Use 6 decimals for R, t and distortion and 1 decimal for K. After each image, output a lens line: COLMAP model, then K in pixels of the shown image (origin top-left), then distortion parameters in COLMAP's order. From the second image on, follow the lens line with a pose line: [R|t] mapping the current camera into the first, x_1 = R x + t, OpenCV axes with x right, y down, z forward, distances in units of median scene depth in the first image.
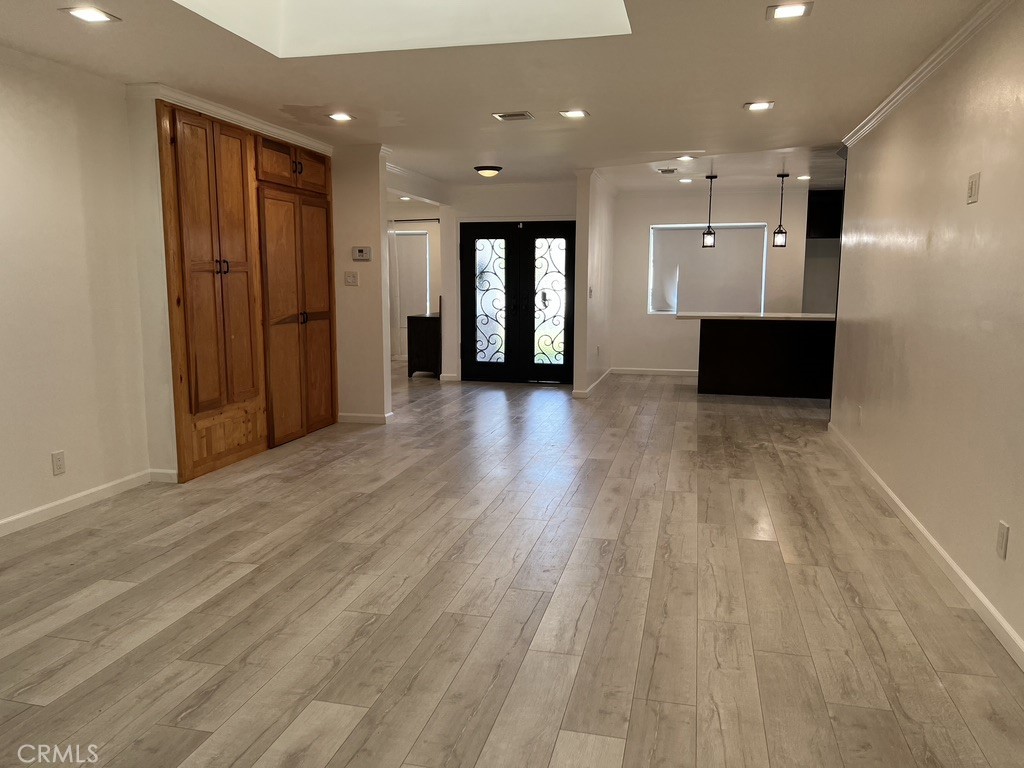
lens RADIAL K [[767.0, 0, 511.2], [0, 767.0, 383.1], [0, 0, 1]] dist [0.056512, -0.064422]
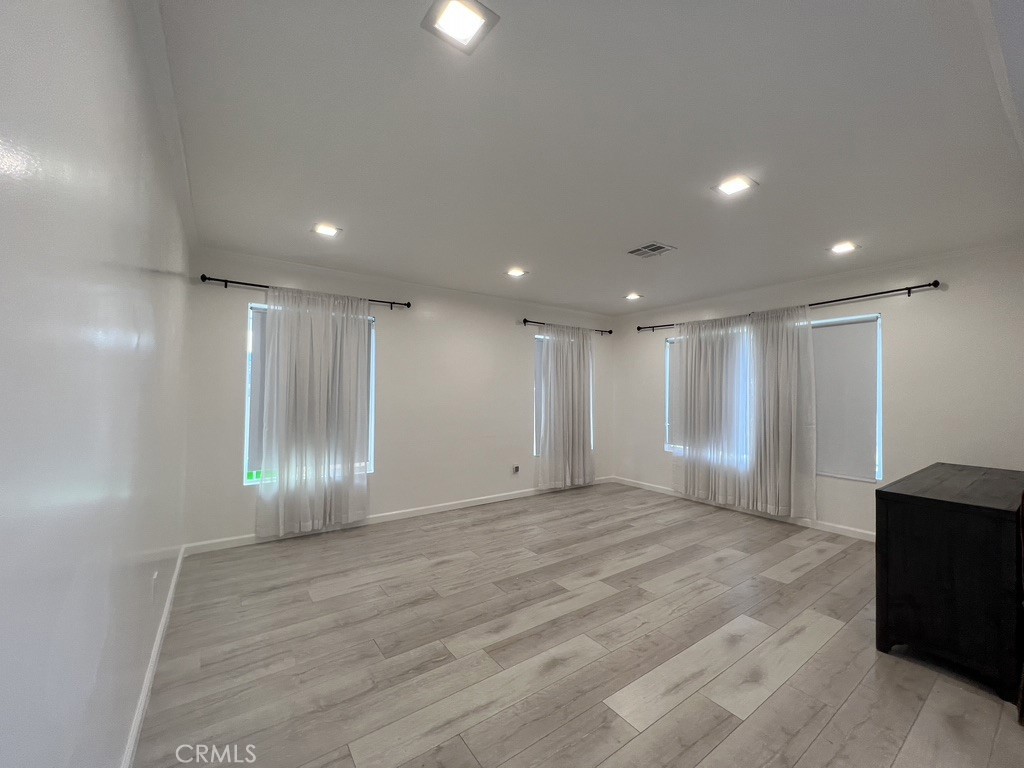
lens RADIAL K [[408.7, 0, 512.3], [0, 408.7, 384.0], [0, 0, 1]] dist [-0.000456, 0.000057]
pose [[0.752545, -0.008402, -0.658487, -0.283241], [-0.097721, 0.987424, -0.124278, -0.204275], [0.651250, 0.157873, 0.742260, 1.494466]]
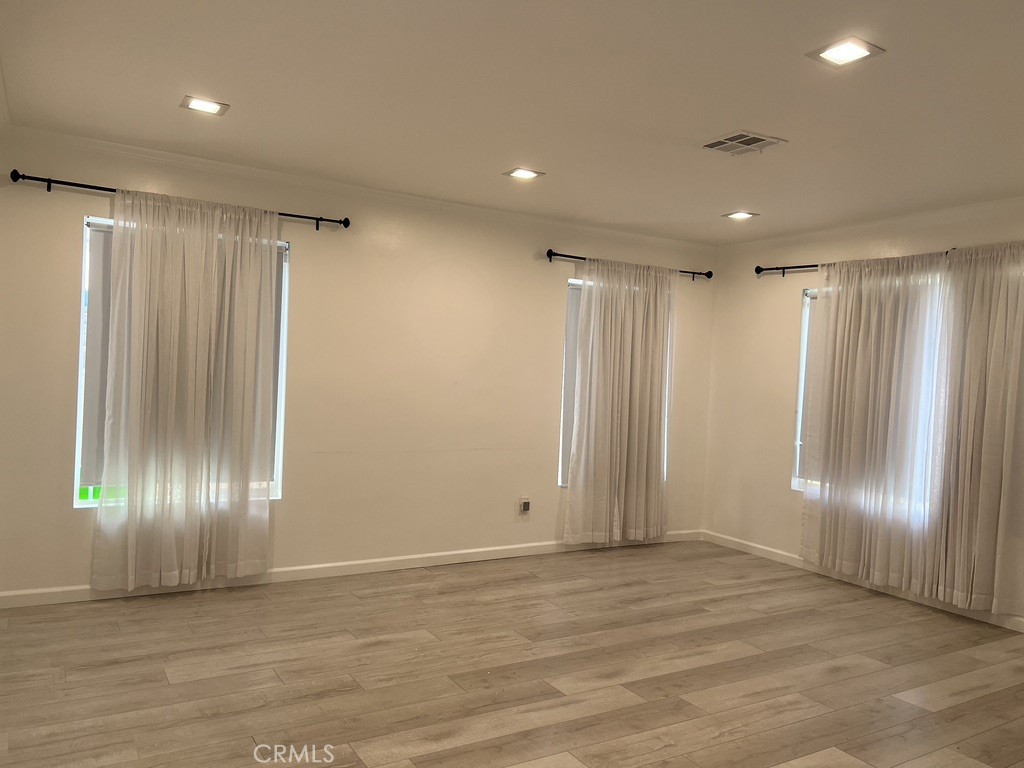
lens RADIAL K [[767.0, 0, 517.7], [0, 767.0, 392.8], [0, 0, 1]] dist [0.056512, -0.064422]
pose [[0.702195, 0.049667, -0.710251, -0.165108], [-0.141465, 0.987407, -0.070812, -0.206345], [0.697790, 0.150200, 0.700378, 1.470086]]
